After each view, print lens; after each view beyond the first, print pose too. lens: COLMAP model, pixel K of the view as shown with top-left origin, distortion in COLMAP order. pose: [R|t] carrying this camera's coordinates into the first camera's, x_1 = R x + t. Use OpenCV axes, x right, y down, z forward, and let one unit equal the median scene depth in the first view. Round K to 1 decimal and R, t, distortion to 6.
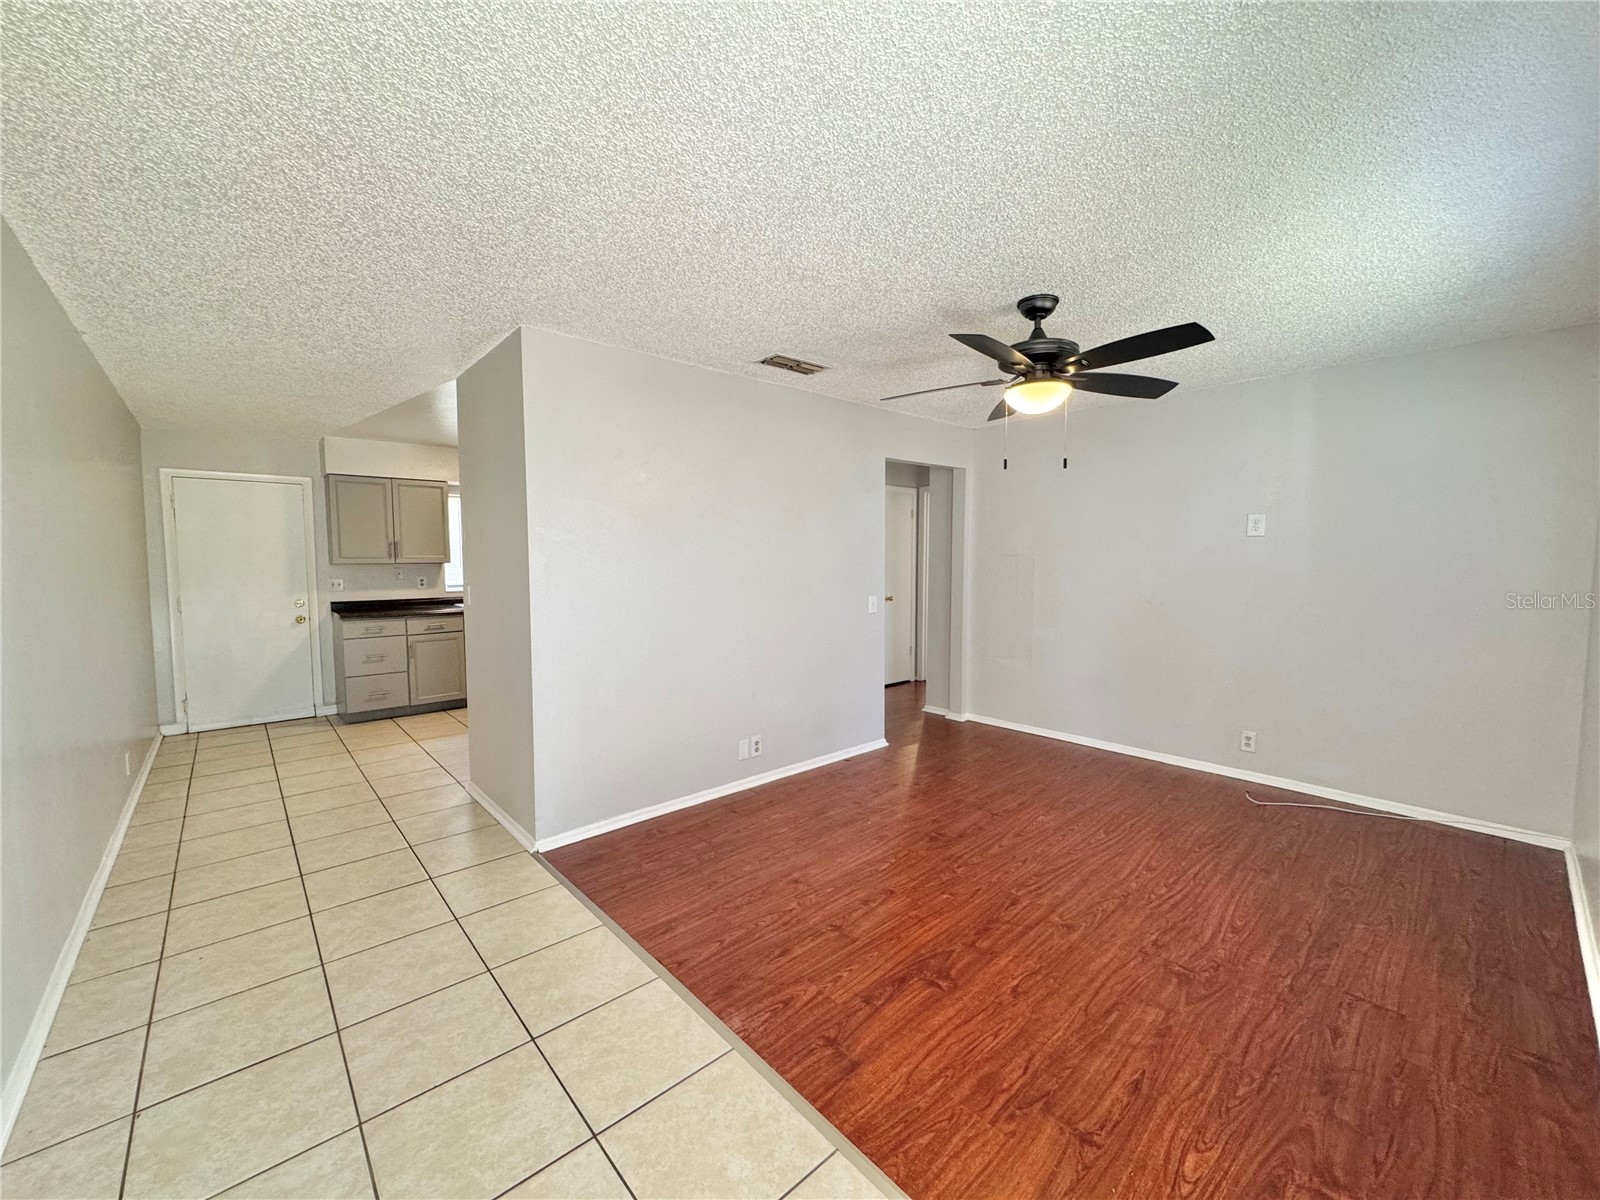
lens RADIAL K [[637.7, 0, 801.1], [0, 637.7, 598.6], [0, 0, 1]] dist [-0.004320, 0.000988]
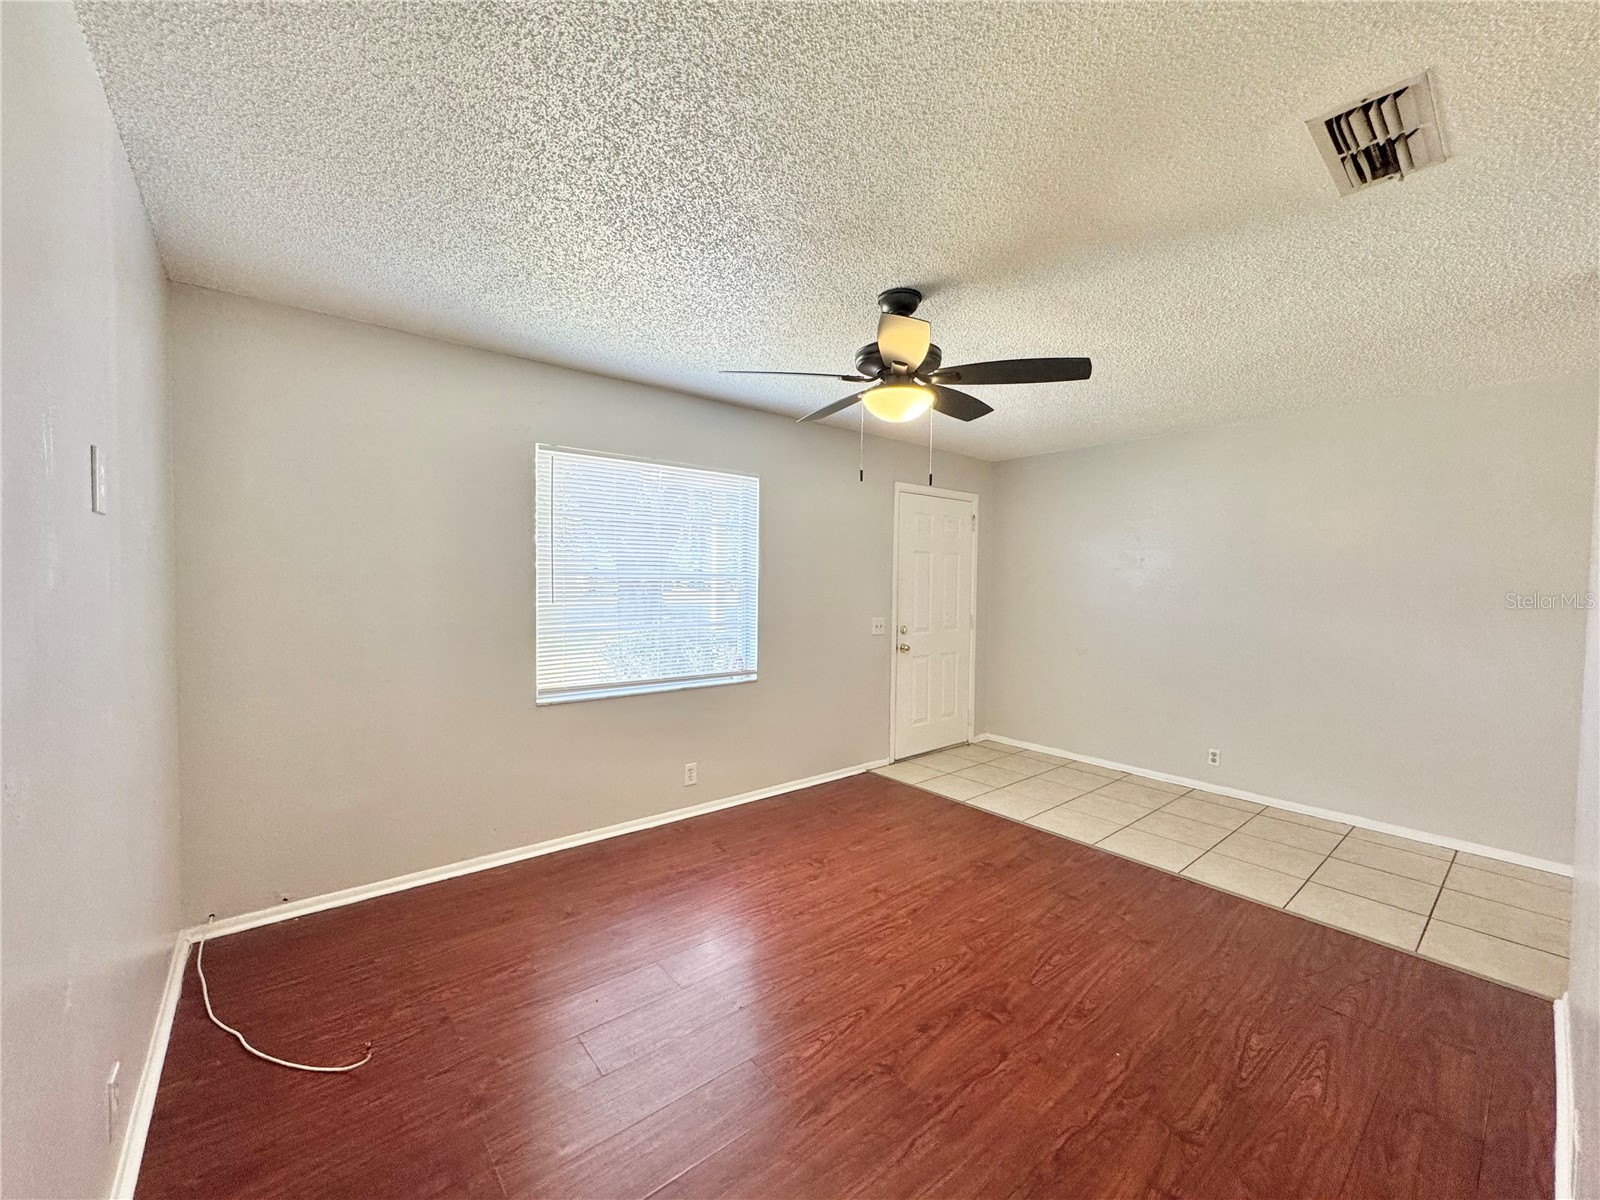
lens RADIAL K [[637.7, 0, 804.6], [0, 637.7, 596.4], [0, 0, 1]] dist [-0.004320, 0.000988]
pose [[-0.999245, -0.011928, 0.036964, 0.484008], [-0.008477, 0.995707, 0.092169, -0.133333], [-0.037905, 0.091786, -0.995057, 2.013213]]
